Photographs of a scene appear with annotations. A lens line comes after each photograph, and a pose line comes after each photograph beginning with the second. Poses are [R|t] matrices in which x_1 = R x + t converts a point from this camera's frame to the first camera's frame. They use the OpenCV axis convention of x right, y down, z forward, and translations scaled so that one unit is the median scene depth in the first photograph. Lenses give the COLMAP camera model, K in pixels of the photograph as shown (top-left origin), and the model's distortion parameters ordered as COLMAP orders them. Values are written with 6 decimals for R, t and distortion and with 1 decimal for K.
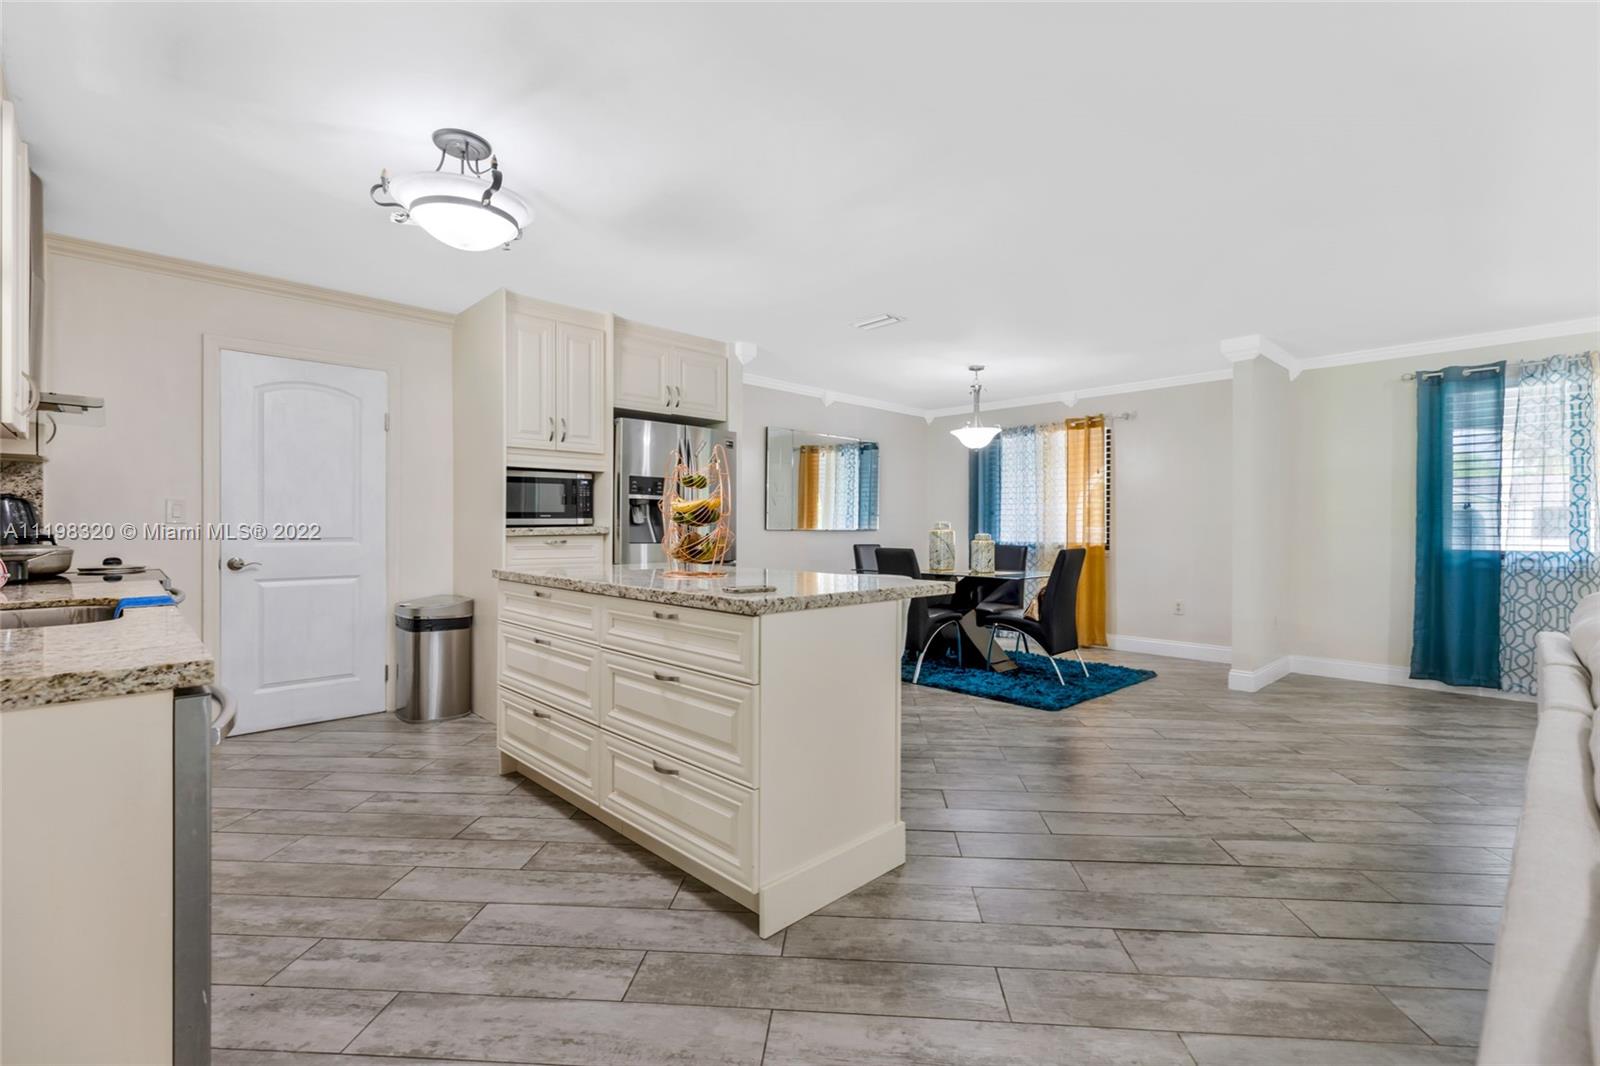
lens RADIAL K [[713.1, 0, 798.5], [0, 713.1, 536.7], [0, 0, 1]] dist [0.004423, 0.001113]
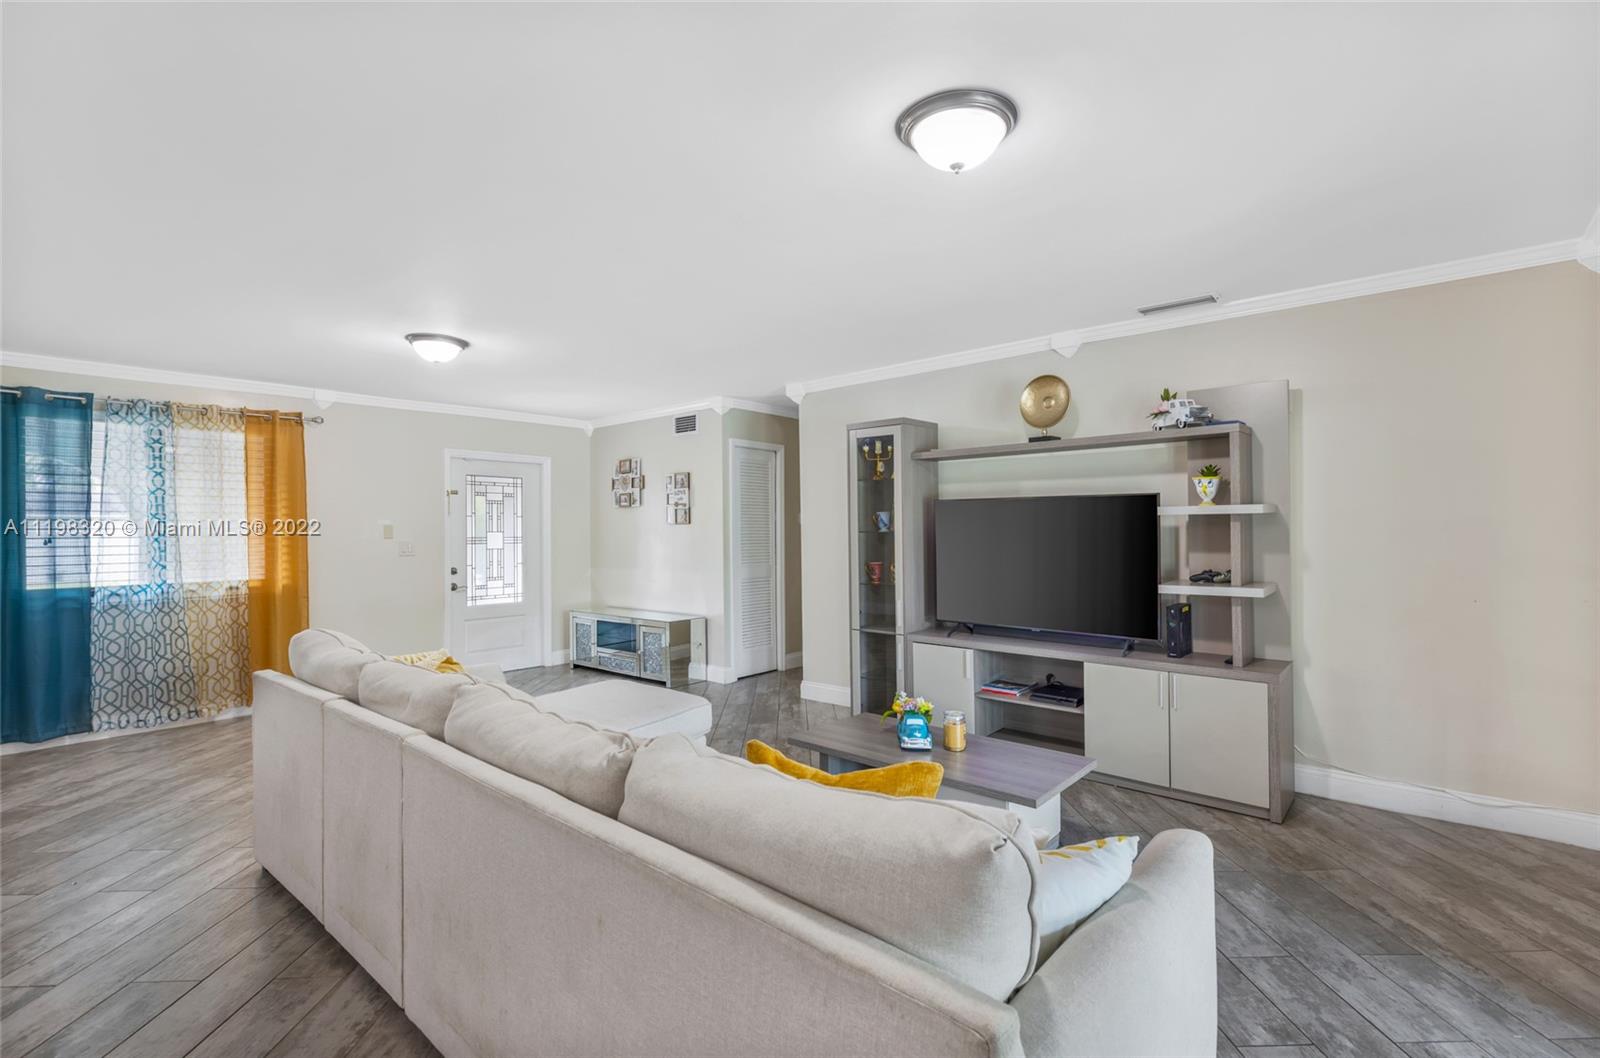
lens RADIAL K [[733.7, 0, 815.9], [0, 733.7, 528.2], [0, 0, 1]] dist [0.014353, 0.000668]
pose [[-0.095736, 0.003252, 0.995401, -0.116967], [0.021036, 0.999778, -0.001243, -0.040318], [-0.995184, 0.020820, -0.095783, 0.121239]]
